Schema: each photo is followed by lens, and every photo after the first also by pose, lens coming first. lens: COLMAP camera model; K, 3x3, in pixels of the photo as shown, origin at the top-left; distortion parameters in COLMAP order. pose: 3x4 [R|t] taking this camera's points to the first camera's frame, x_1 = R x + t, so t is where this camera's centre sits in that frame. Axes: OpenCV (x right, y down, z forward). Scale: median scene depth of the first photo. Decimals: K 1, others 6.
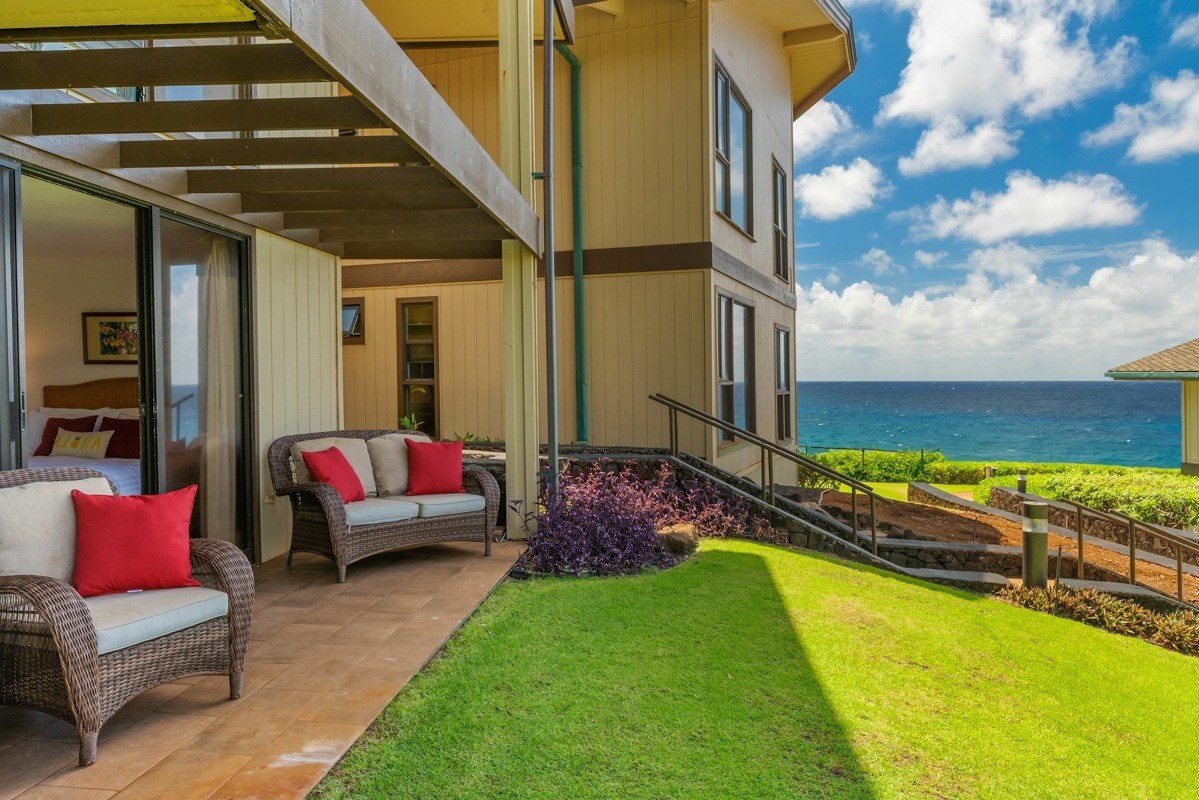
lens RADIAL K [[814.7, 0, 611.0], [0, 814.7, 398.8], [0, 0, 1]] dist [0.004263, 0.000164]
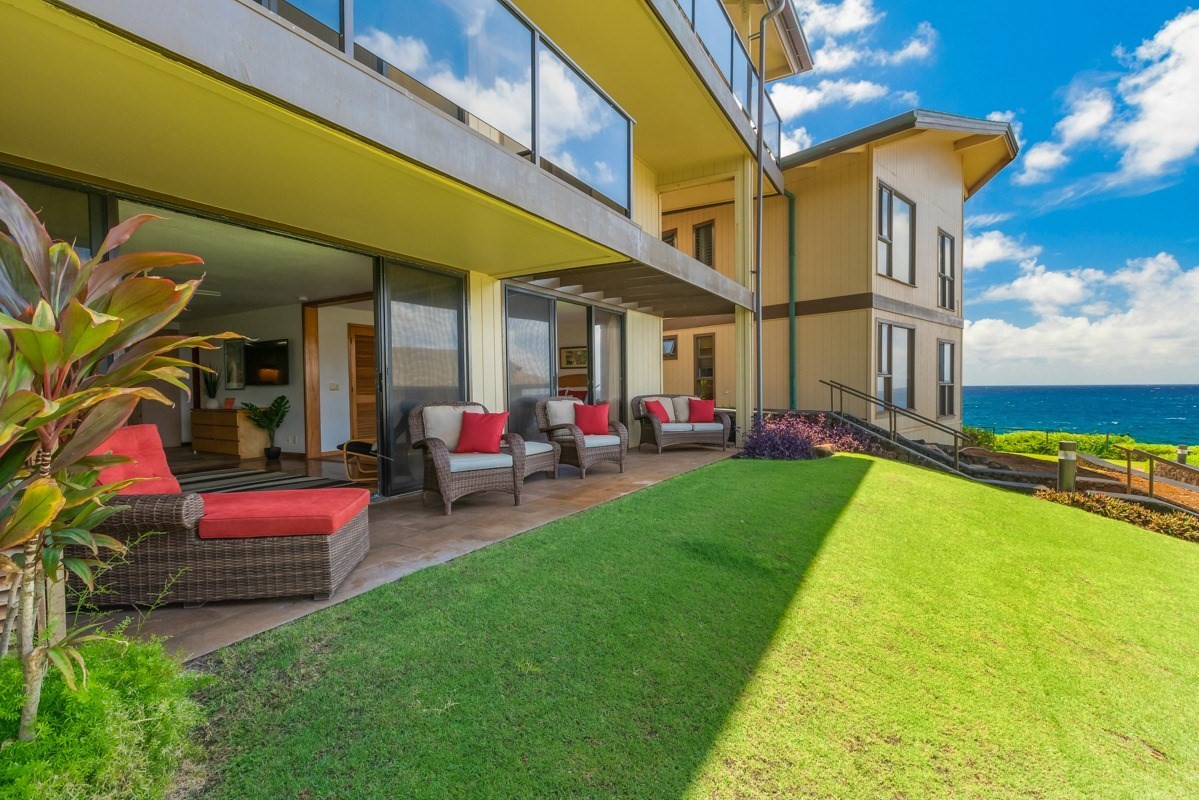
lens RADIAL K [[538.6, 0, 592.6], [0, 538.6, 398.4], [0, 0, 1]] dist [-0.001613, -0.000116]
pose [[0.893226, 0.003859, -0.449592, 0.159381], [-0.004525, 0.999990, -0.000406, 0.047122], [0.449585, 0.002397, 0.893234, -0.392183]]
